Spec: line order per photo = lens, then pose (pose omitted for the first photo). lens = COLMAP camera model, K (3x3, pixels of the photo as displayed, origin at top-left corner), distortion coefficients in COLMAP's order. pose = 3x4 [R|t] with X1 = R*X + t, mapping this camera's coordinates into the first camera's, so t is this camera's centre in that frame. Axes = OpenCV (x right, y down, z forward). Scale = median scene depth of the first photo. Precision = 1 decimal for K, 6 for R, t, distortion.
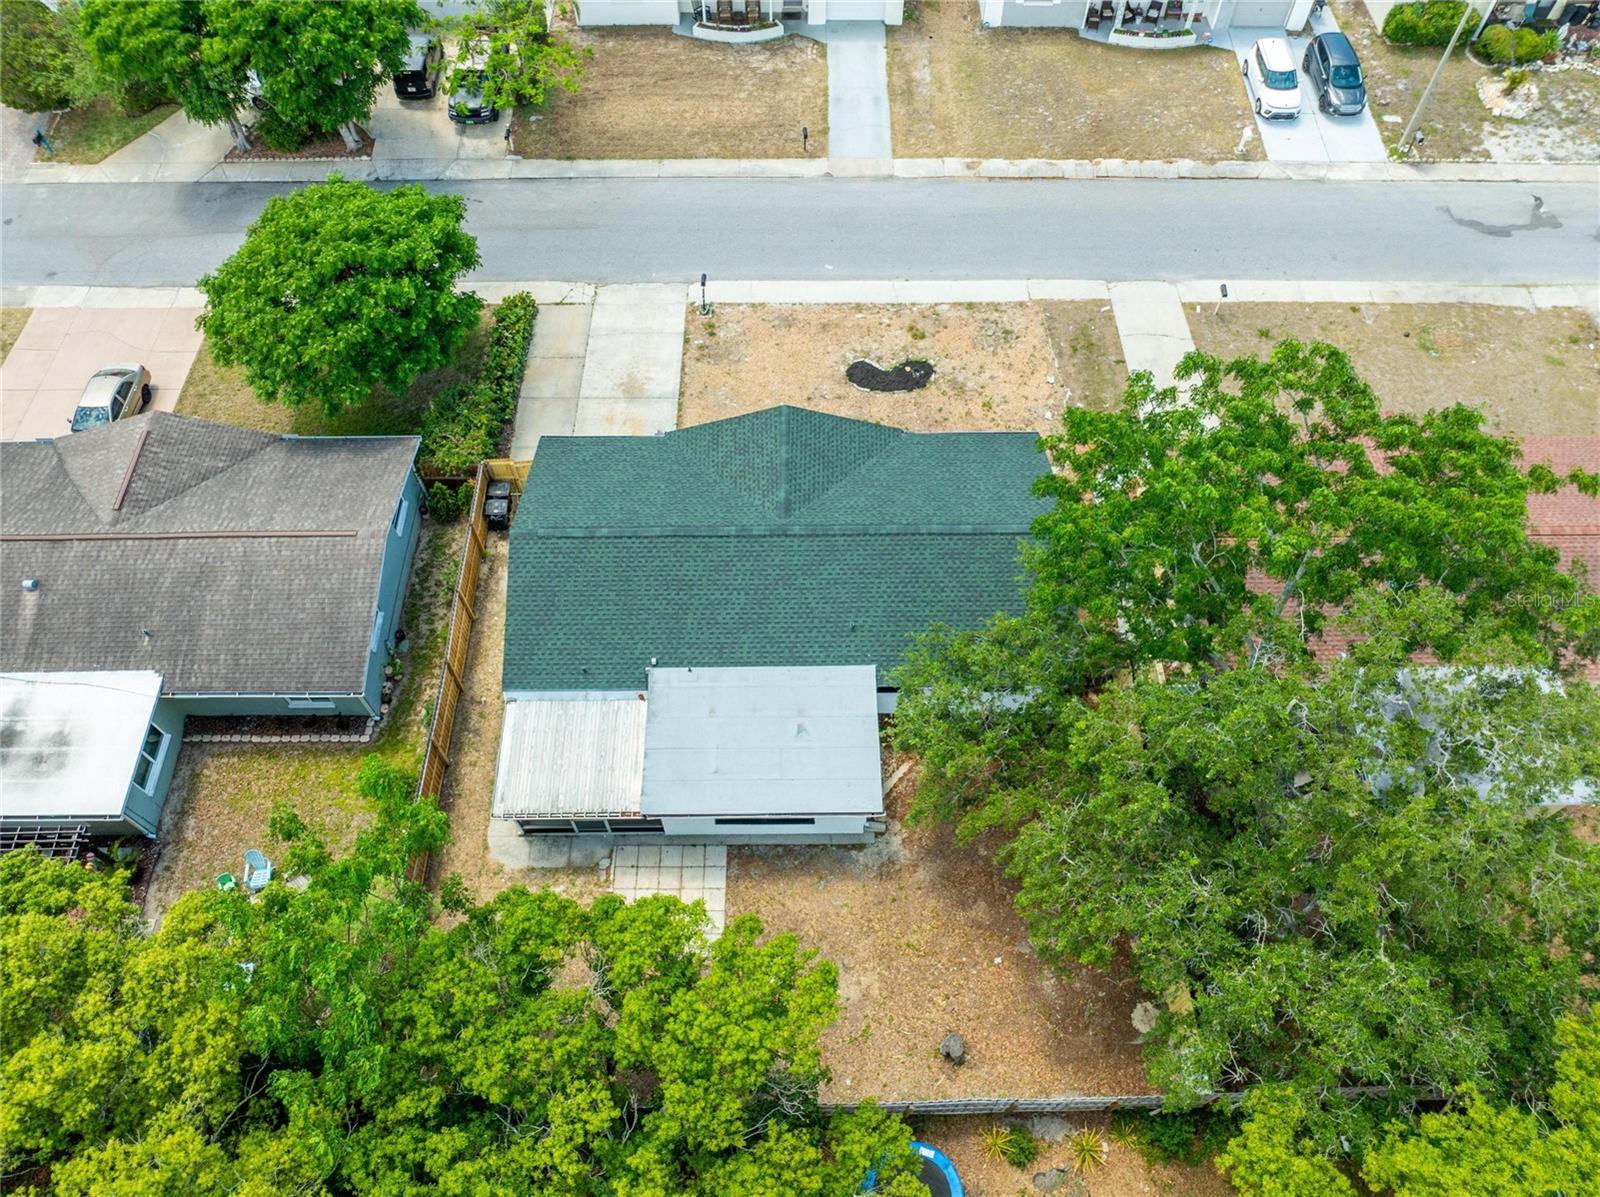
lens RADIAL K [[1122.9, 0, 808.5], [0, 1122.9, 604.8], [0, 0, 1]] dist [-0.042092, -0.000820]
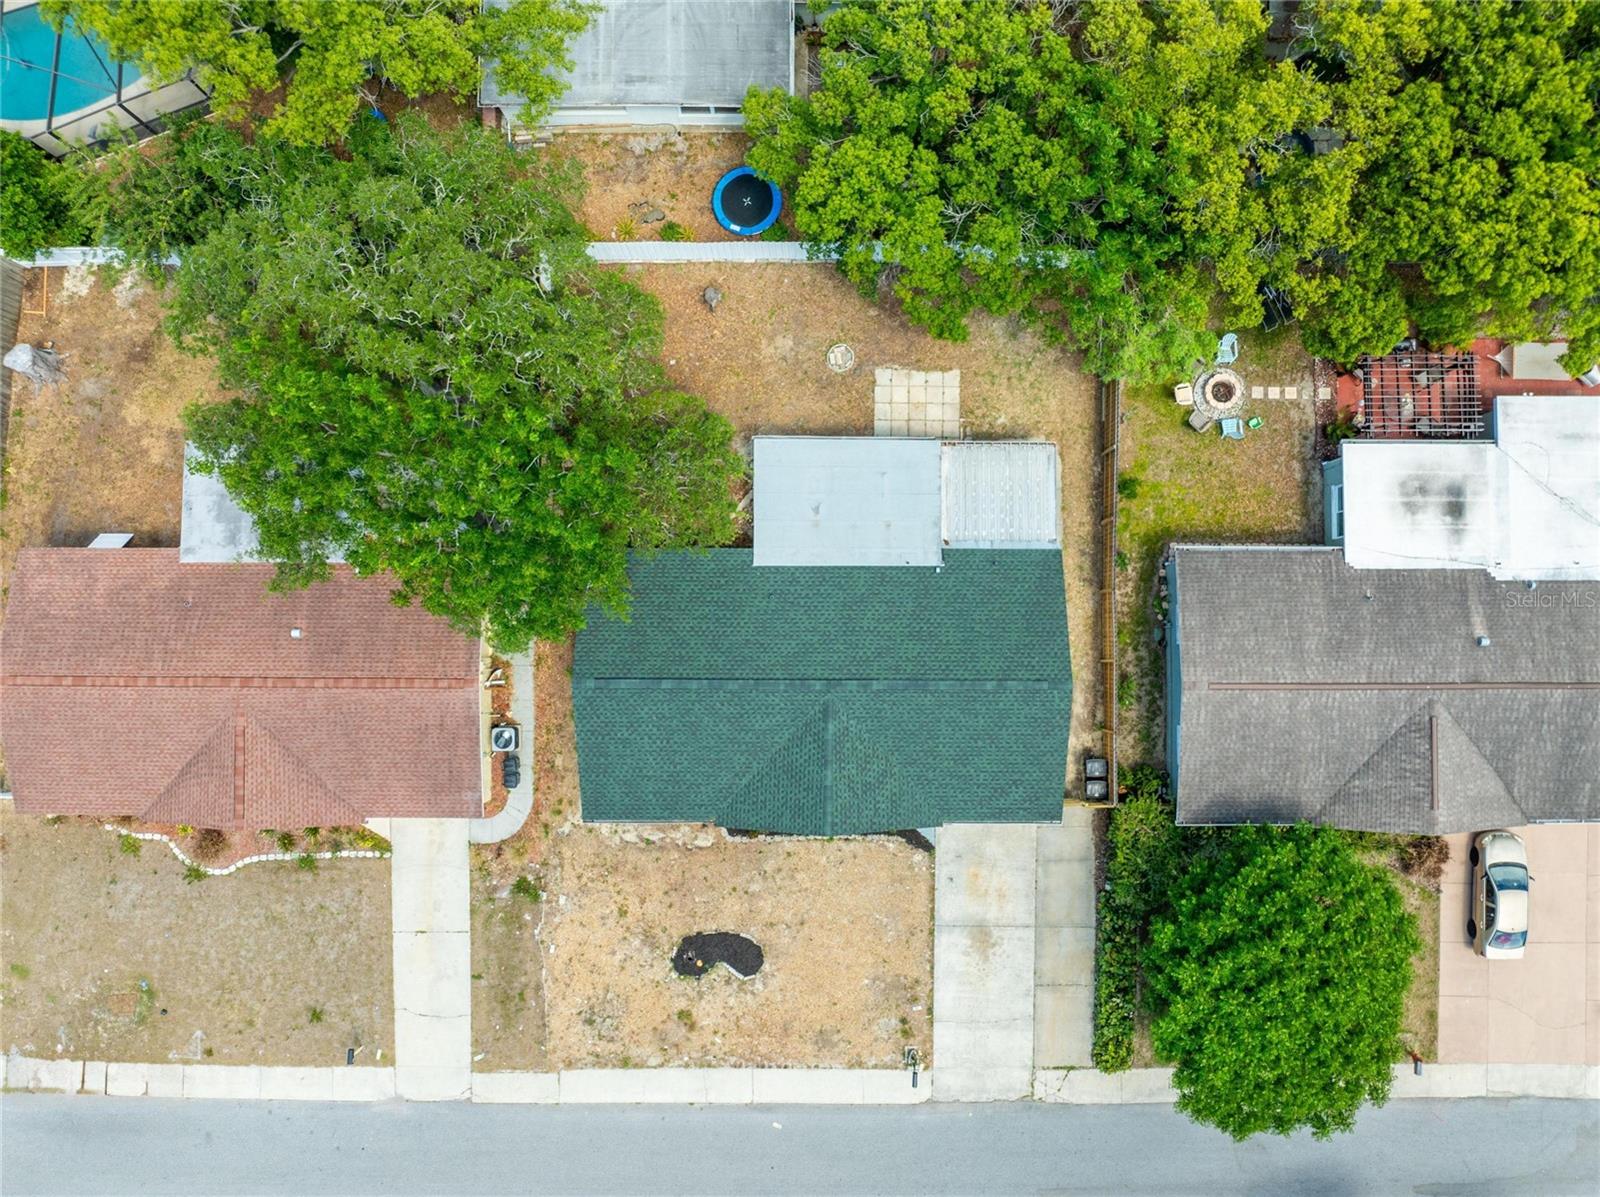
lens RADIAL K [[1208.2, 0, 800.0], [0, 1208.2, 598.5], [0, 0, 1]] dist [-0.026686, -0.046177]
pose [[-0.999868, -0.016120, -0.002211, 0.010601], [0.012079, -0.826418, 0.562927, -0.609713], [-0.010902, 0.562826, 0.826504, -0.044247]]
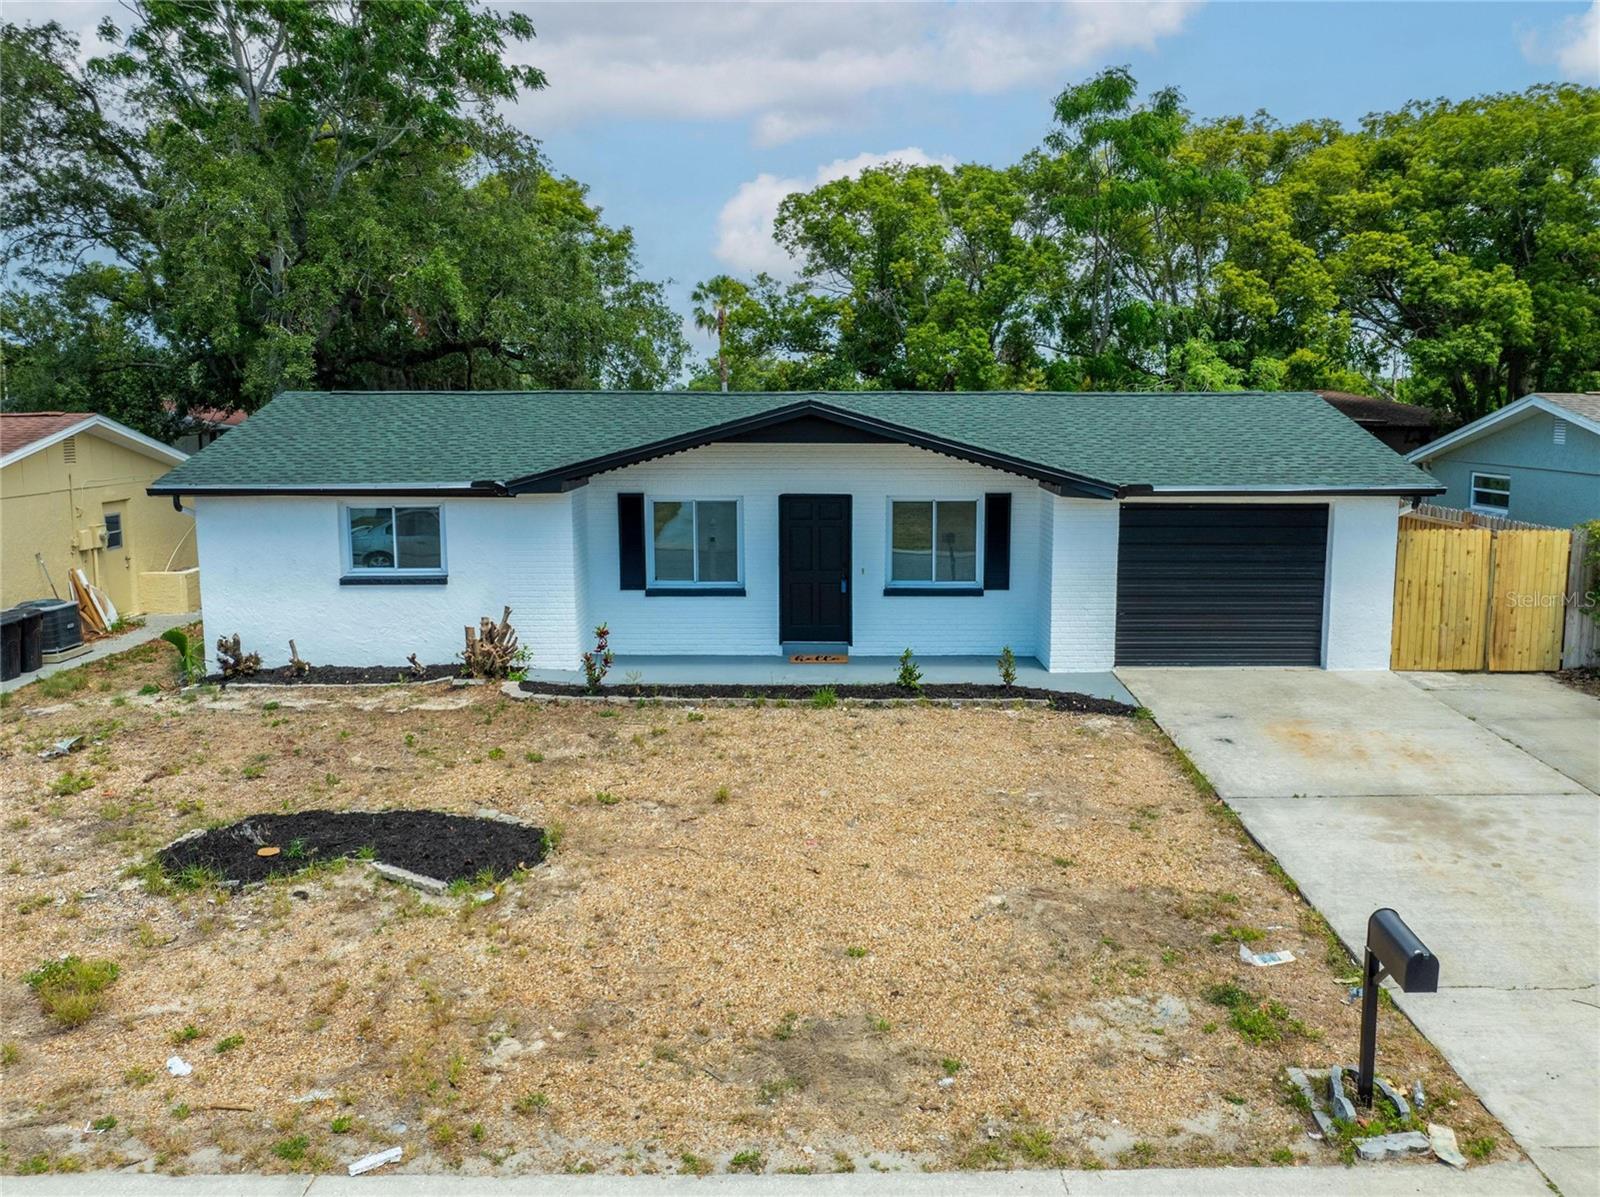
lens RADIAL K [[1245.9, 0, 820.8], [0, 1245.9, 563.6], [0, 0, 1]] dist [-0.052255, 0.022537]
pose [[-0.999952, -0.001458, 0.009670, -0.028483], [0.008185, 0.416430, 0.909131, -0.524333], [-0.005352, 0.909167, -0.416398, 1.196933]]
